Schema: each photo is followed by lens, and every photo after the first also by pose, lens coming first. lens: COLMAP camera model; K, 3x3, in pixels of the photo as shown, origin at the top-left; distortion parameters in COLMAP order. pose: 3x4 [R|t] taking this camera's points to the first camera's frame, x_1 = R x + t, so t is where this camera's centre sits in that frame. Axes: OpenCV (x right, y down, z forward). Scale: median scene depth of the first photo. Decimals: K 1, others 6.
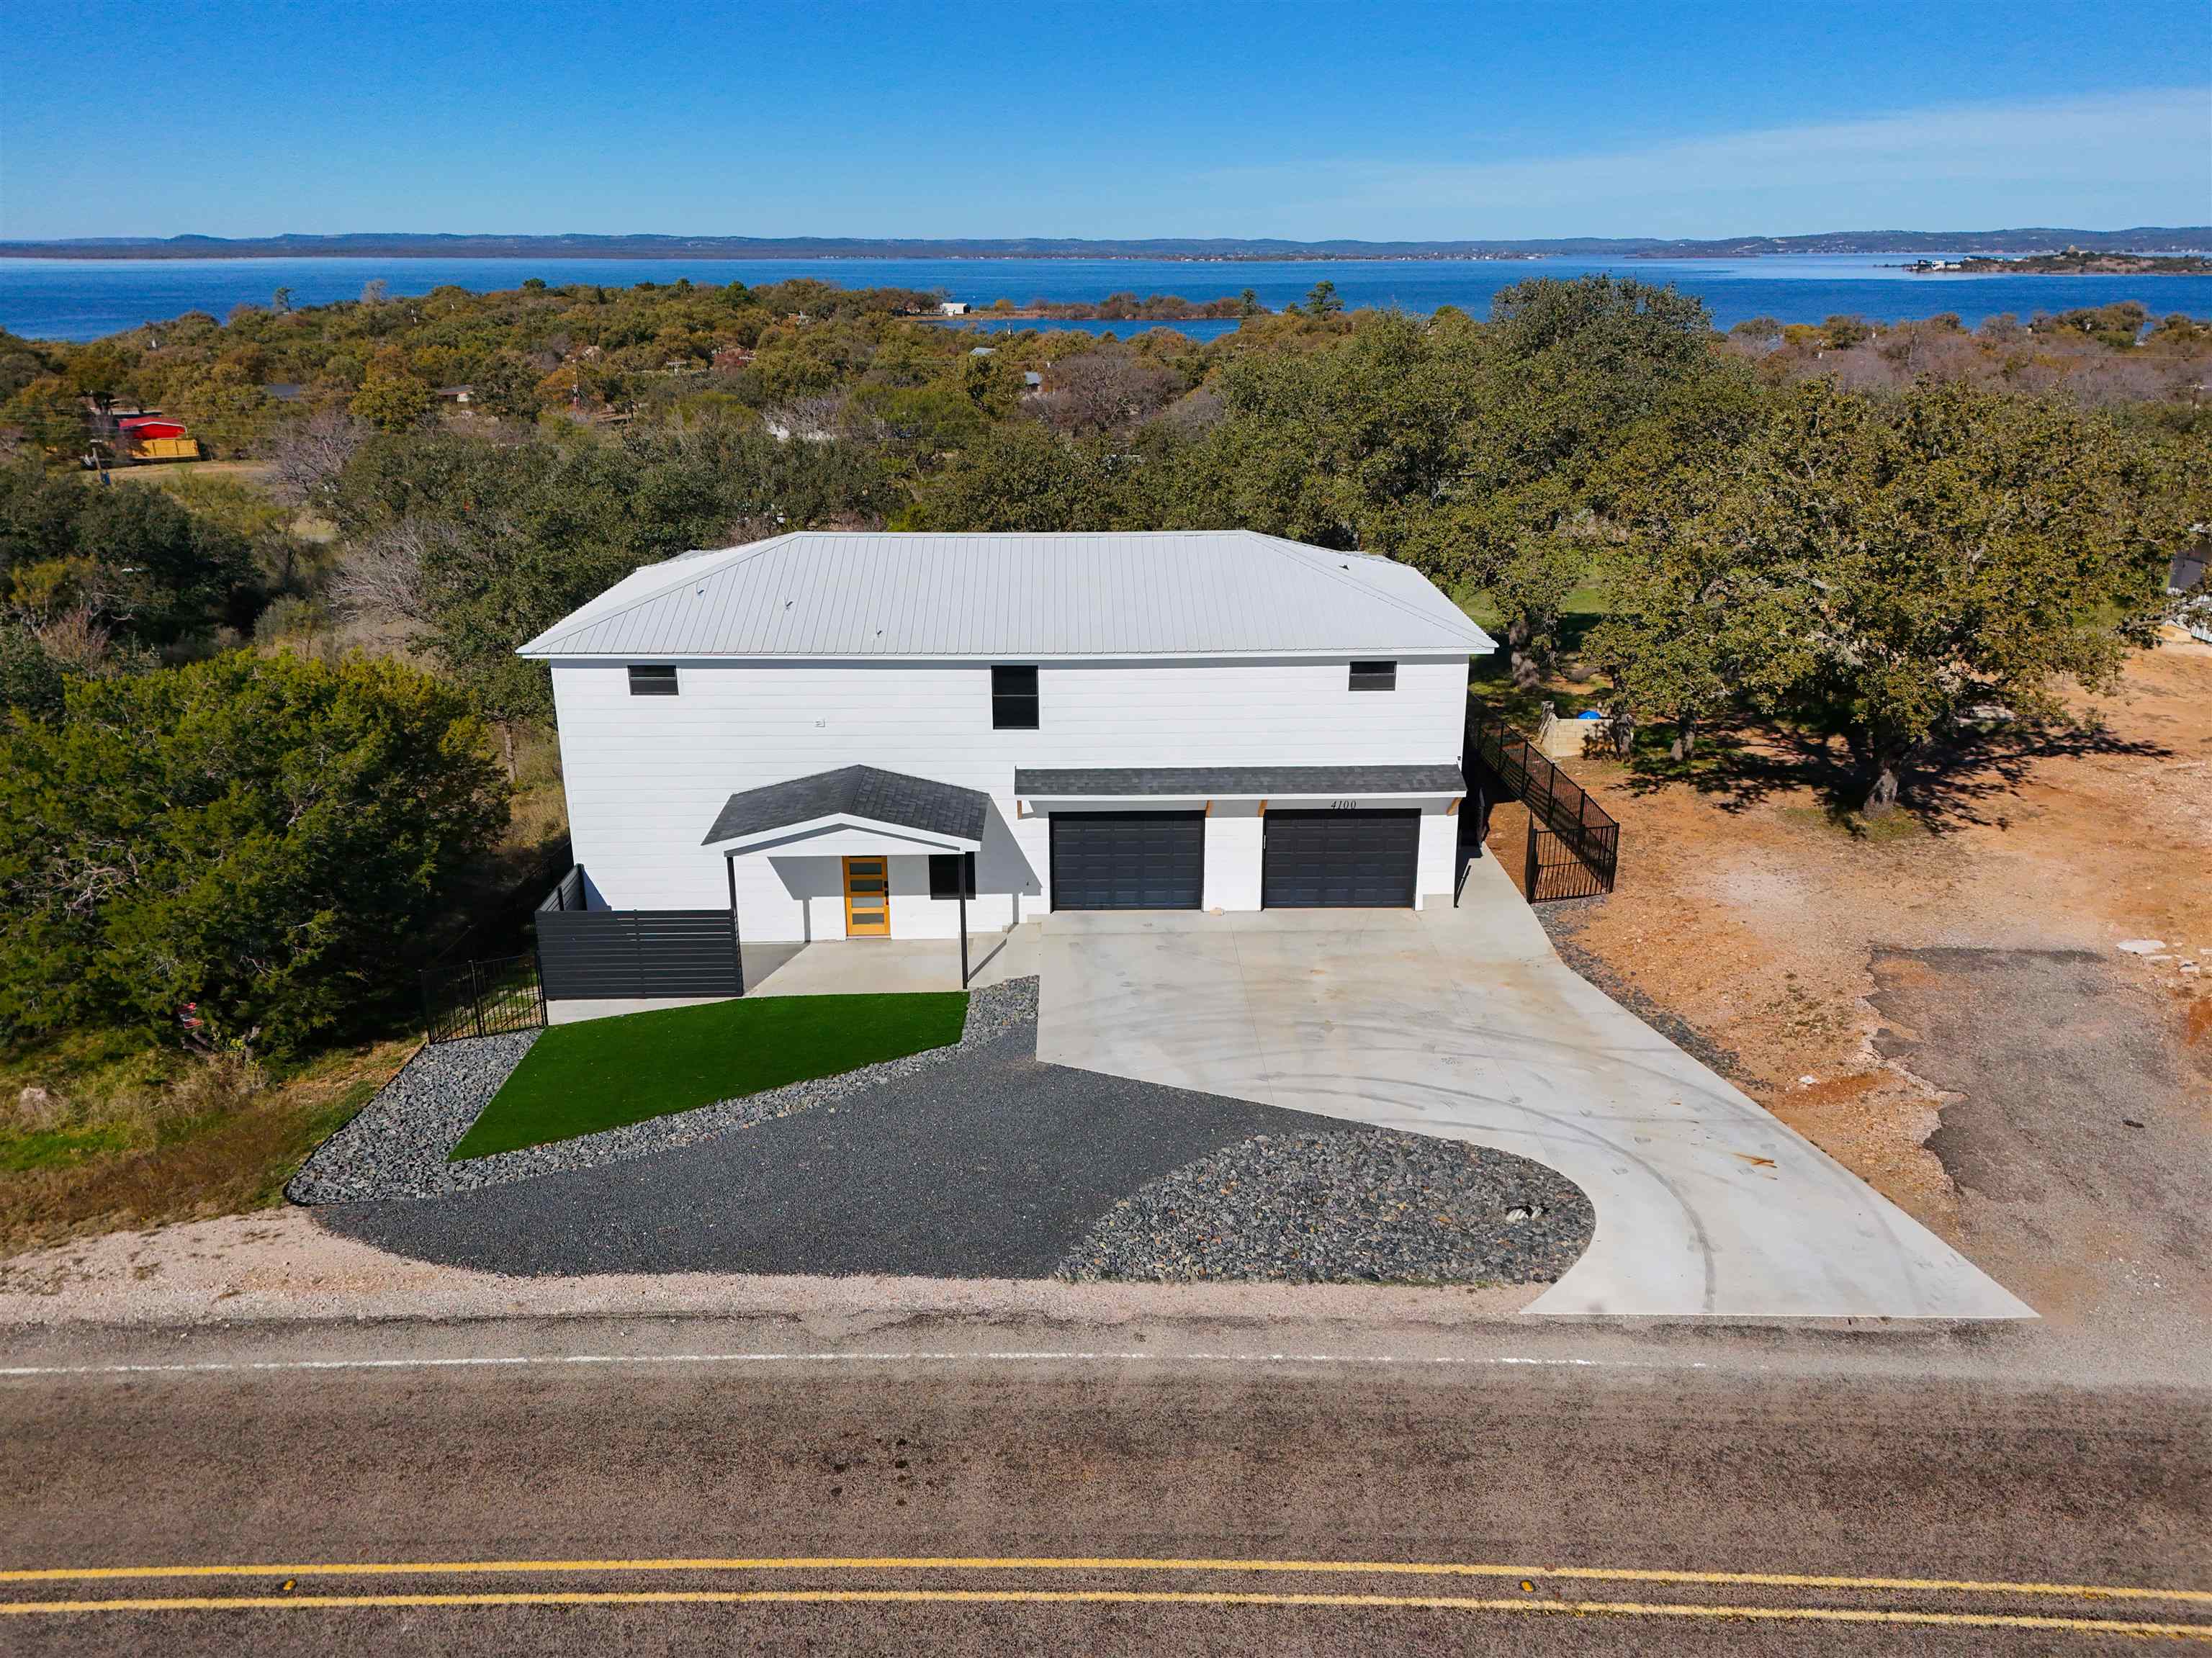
lens RADIAL K [[1645.5, 0, 1106.0], [0, 1645.5, 829.0], [0, 0, 1]] dist [0.082651, -0.096308]
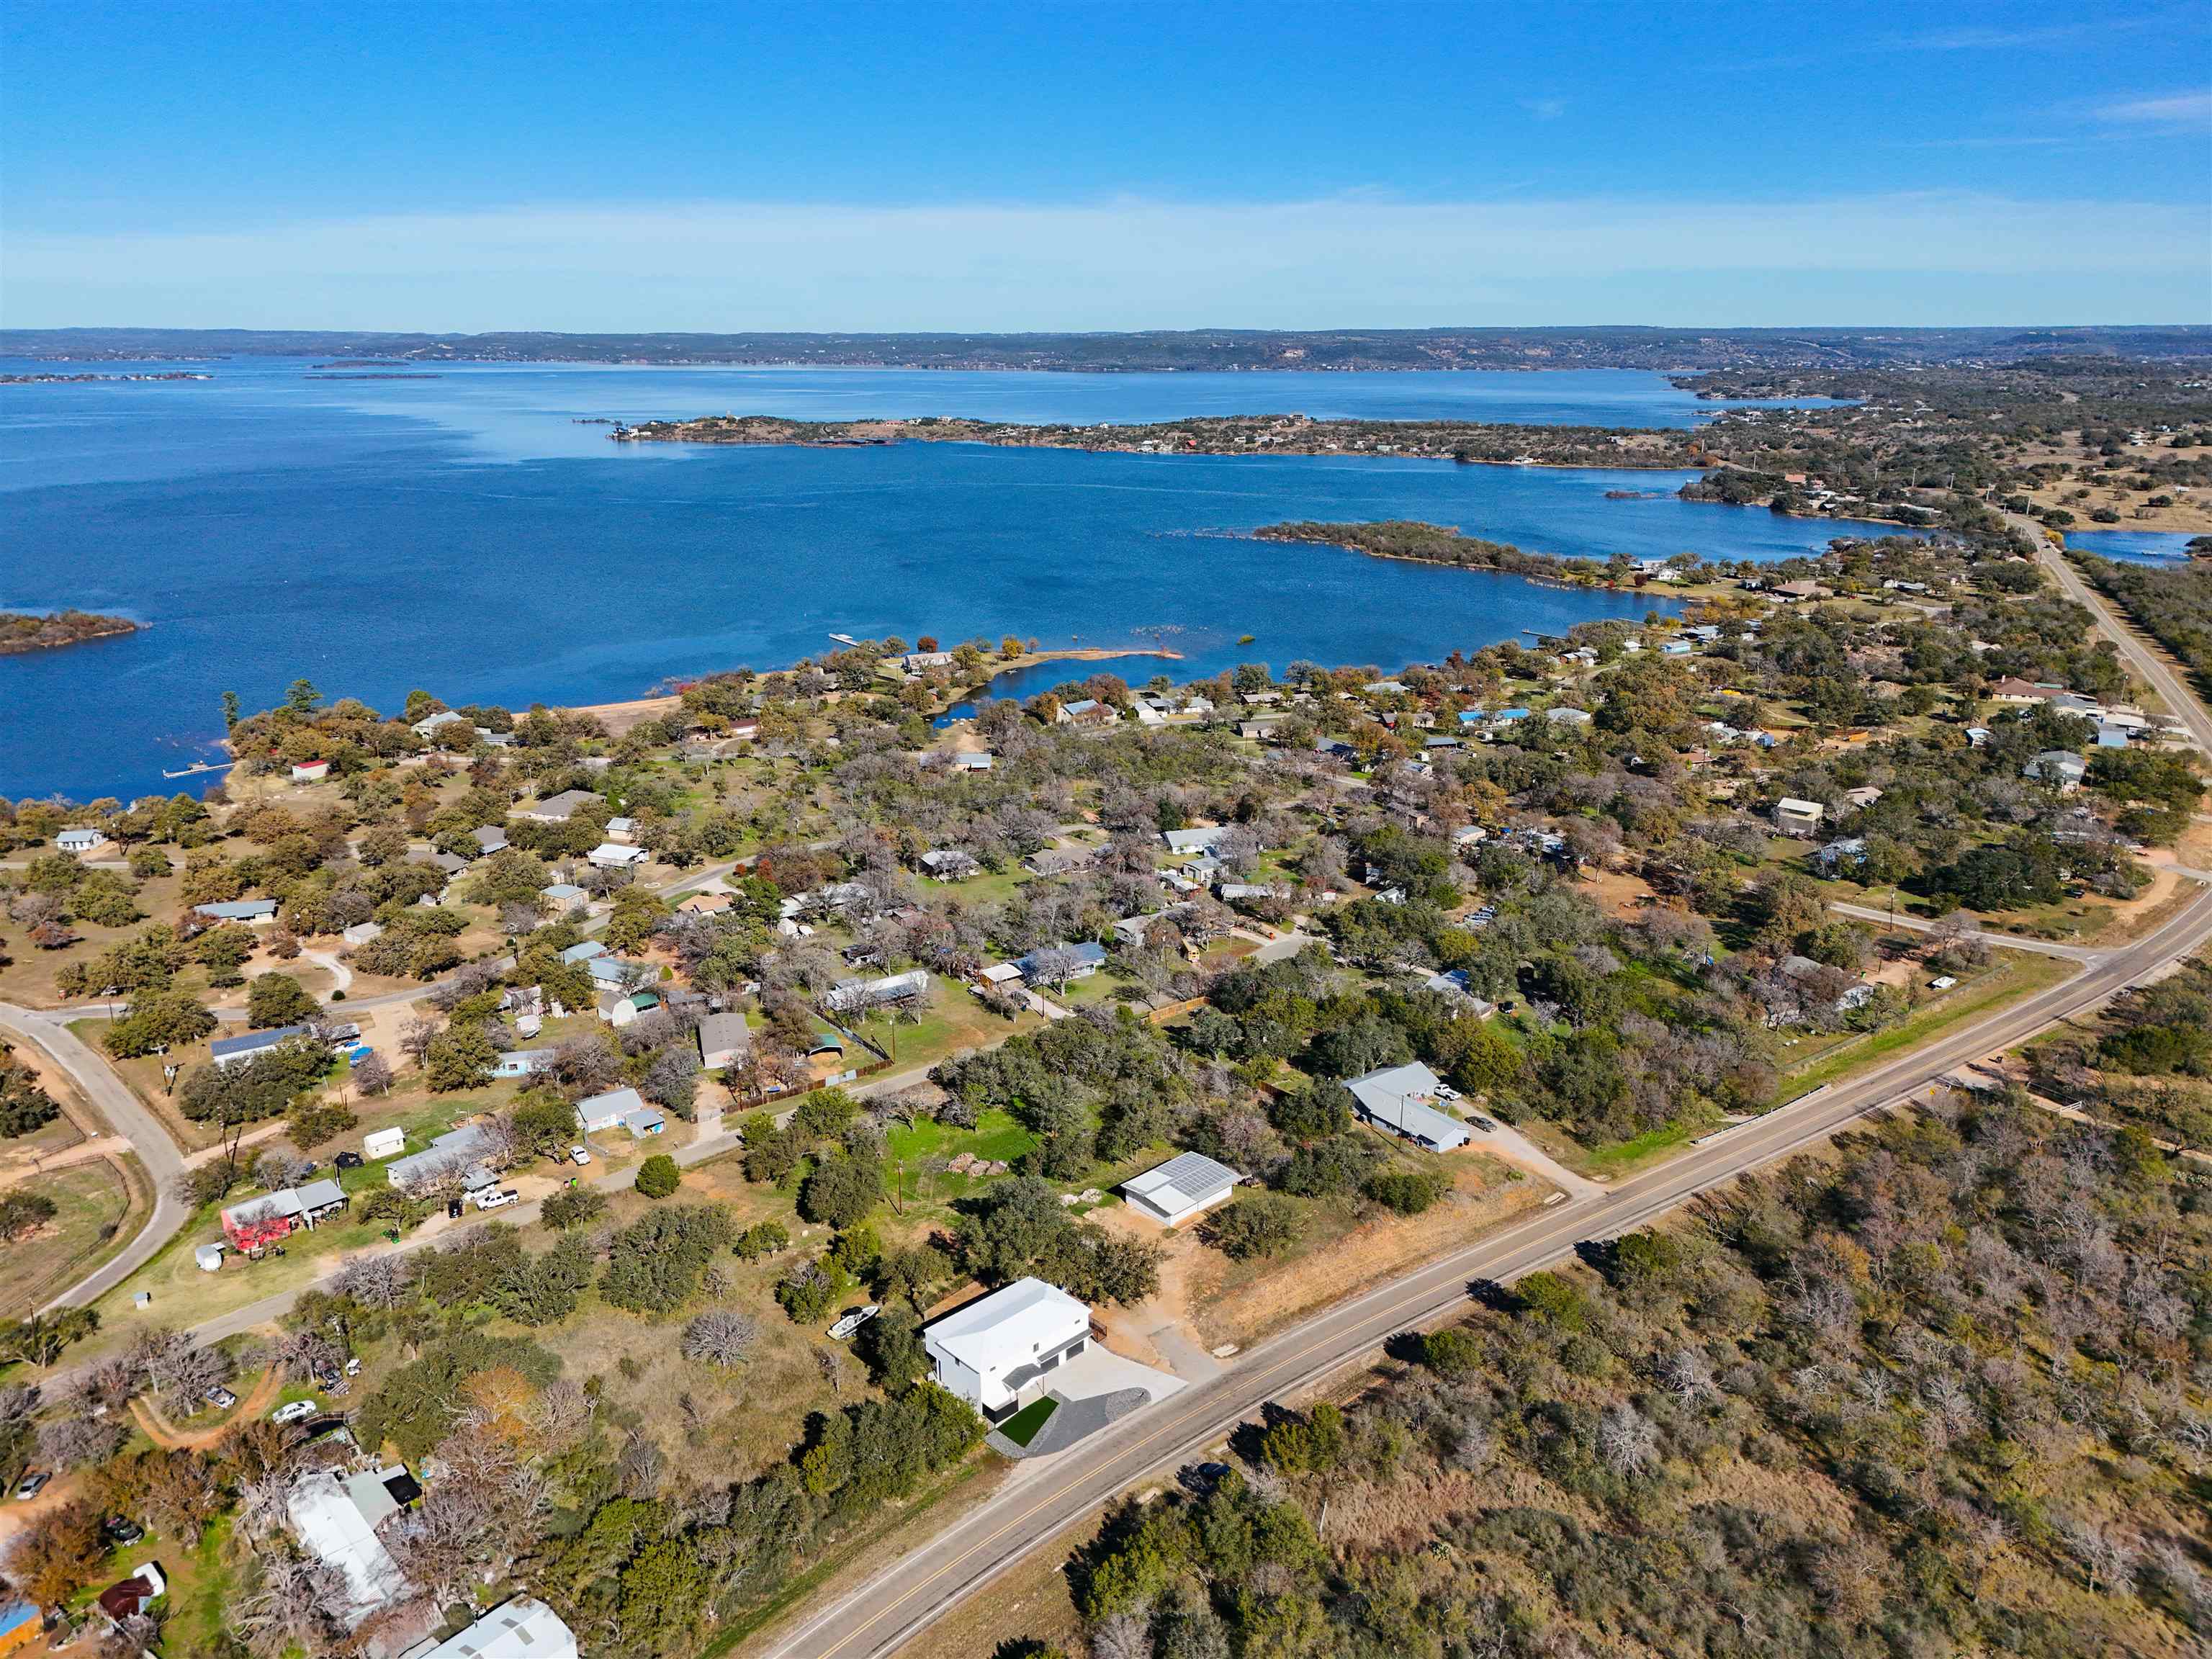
lens RADIAL K [[1633.9, 0, 1106.0], [0, 1633.9, 829.5], [0, 0, 1]] dist [0.082414, -0.103158]
pose [[0.738521, -0.201046, 0.643559, -3.649206], [0.224966, 0.973285, 0.045890, -2.324725], [-0.635592, 0.110888, 0.764020, -4.376616]]
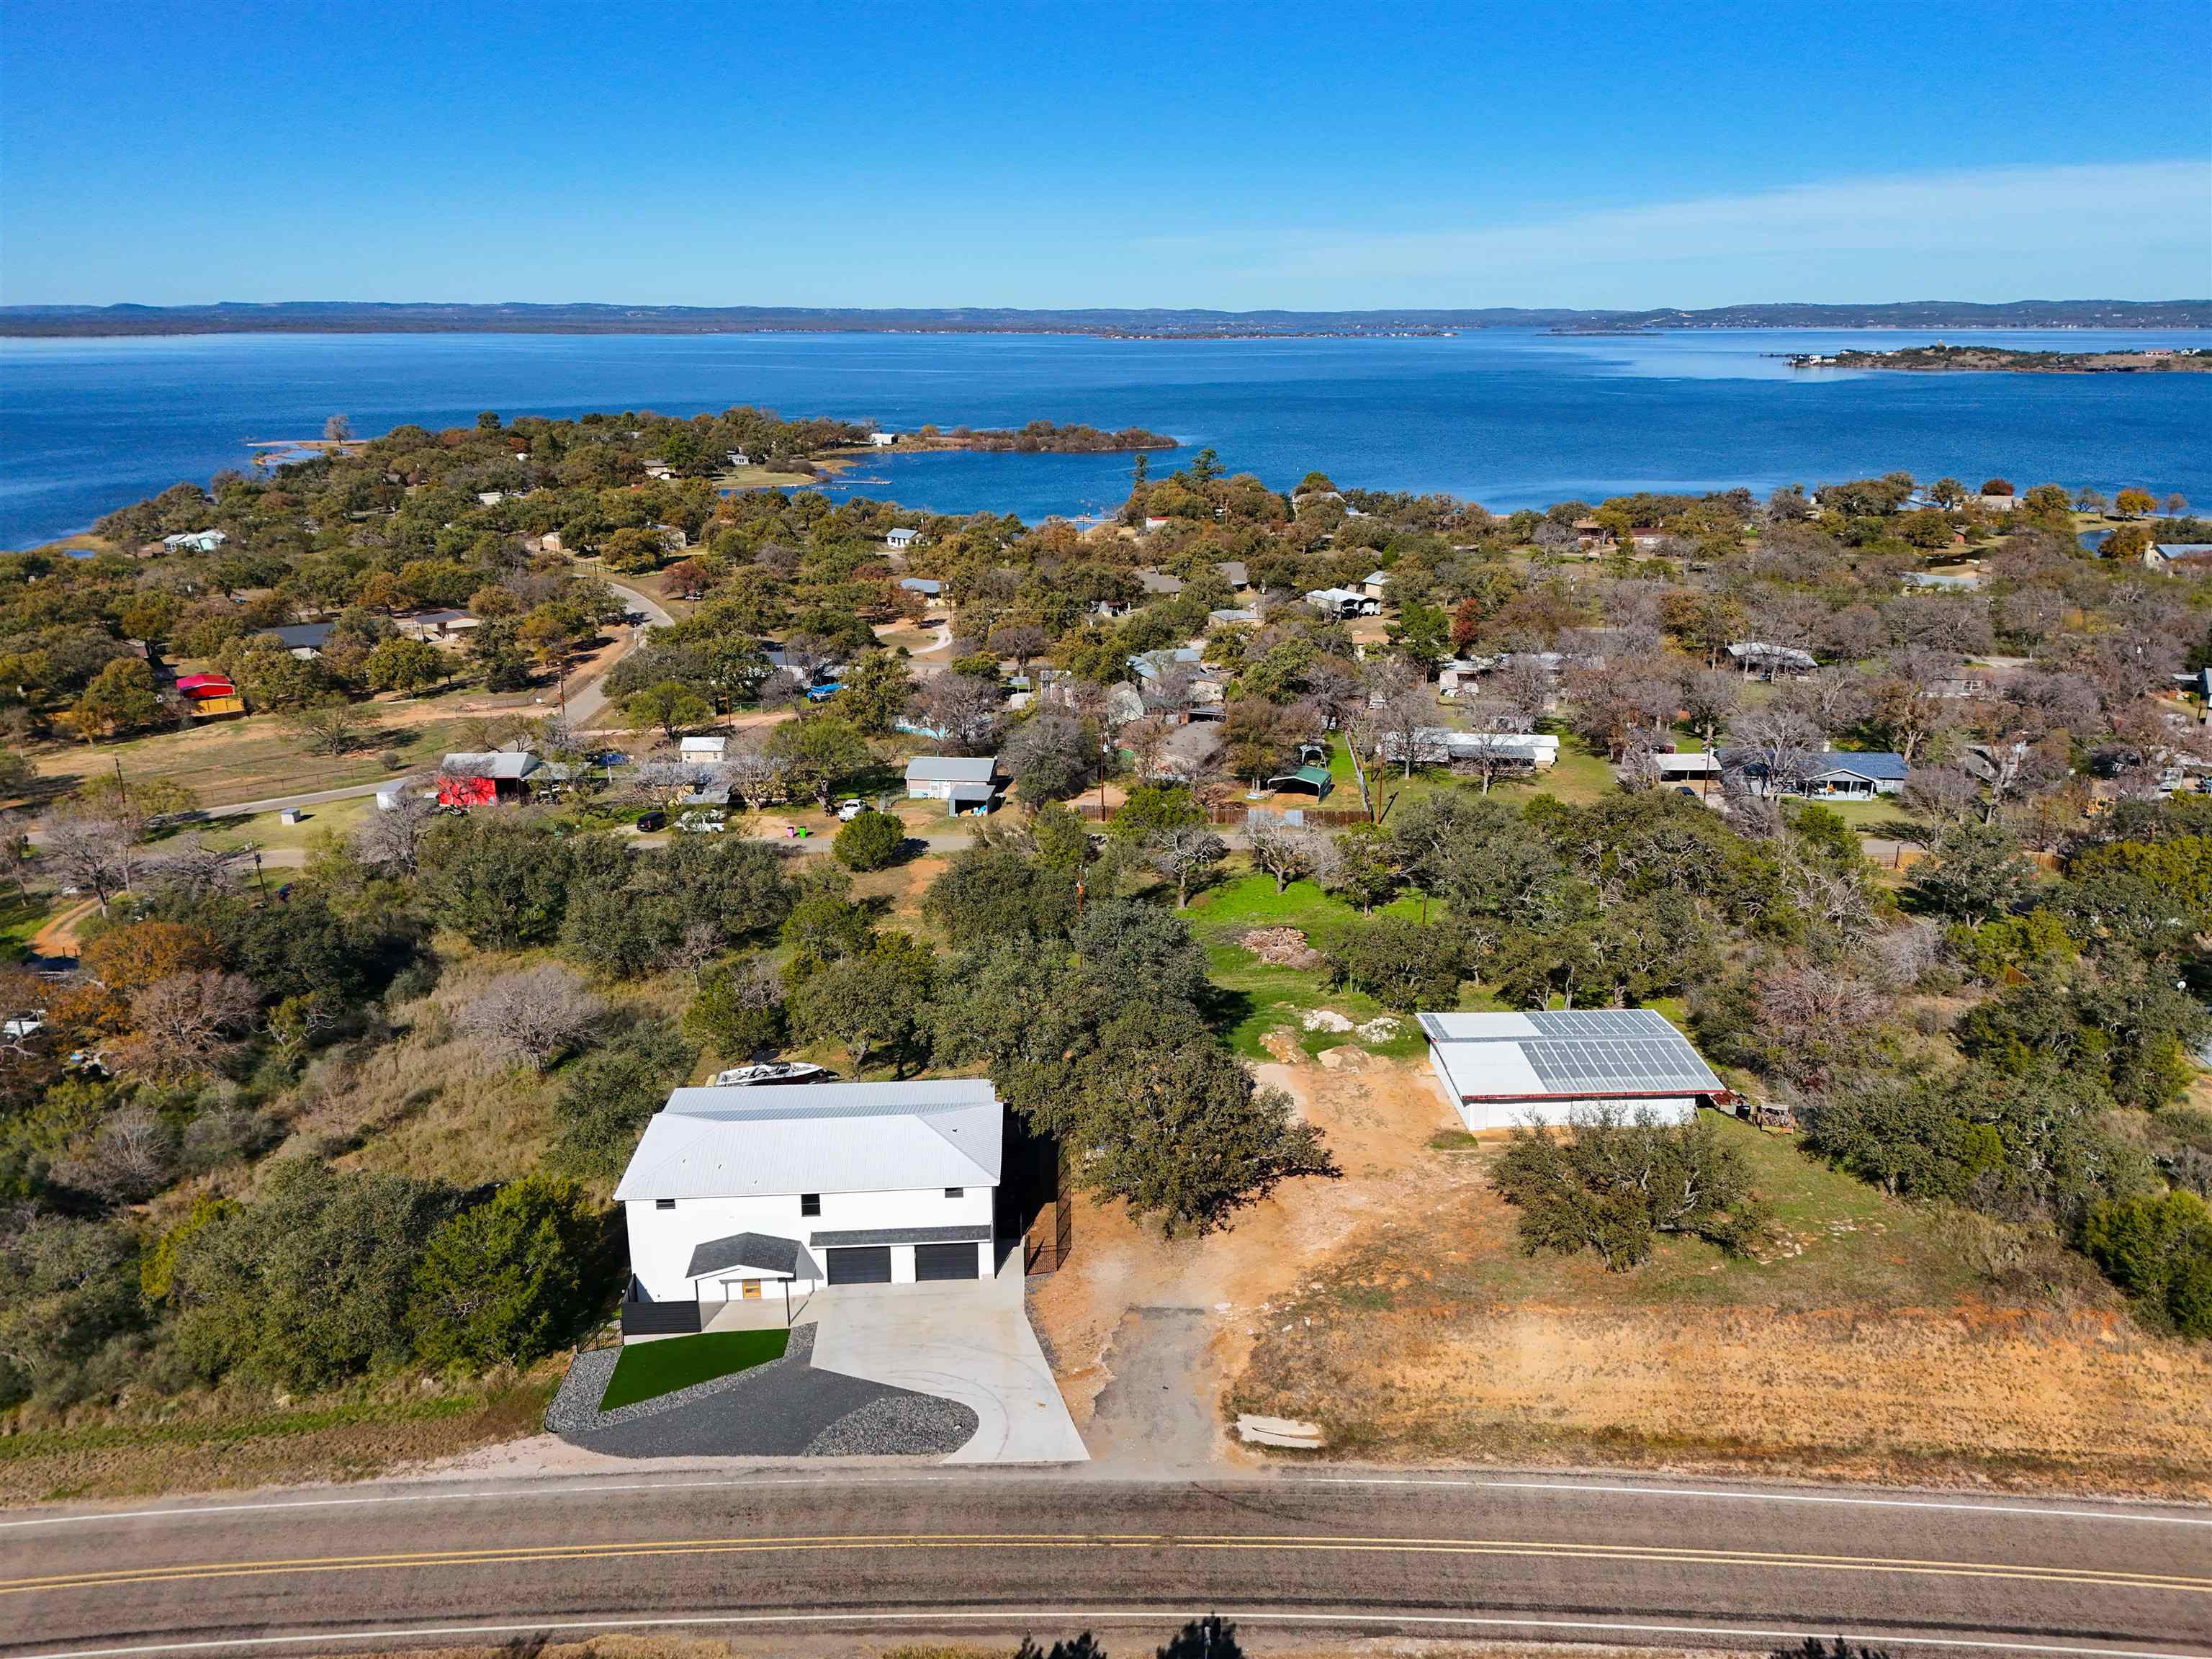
lens RADIAL K [[1633.9, 0, 1106.0], [0, 1633.9, 829.5], [0, 0, 1]] dist [0.082414, -0.103158]
pose [[0.999318, -0.010807, 0.035305, 0.321629], [0.011914, 0.999440, -0.031284, -0.585011], [-0.034947, 0.031683, 0.998887, -1.584910]]
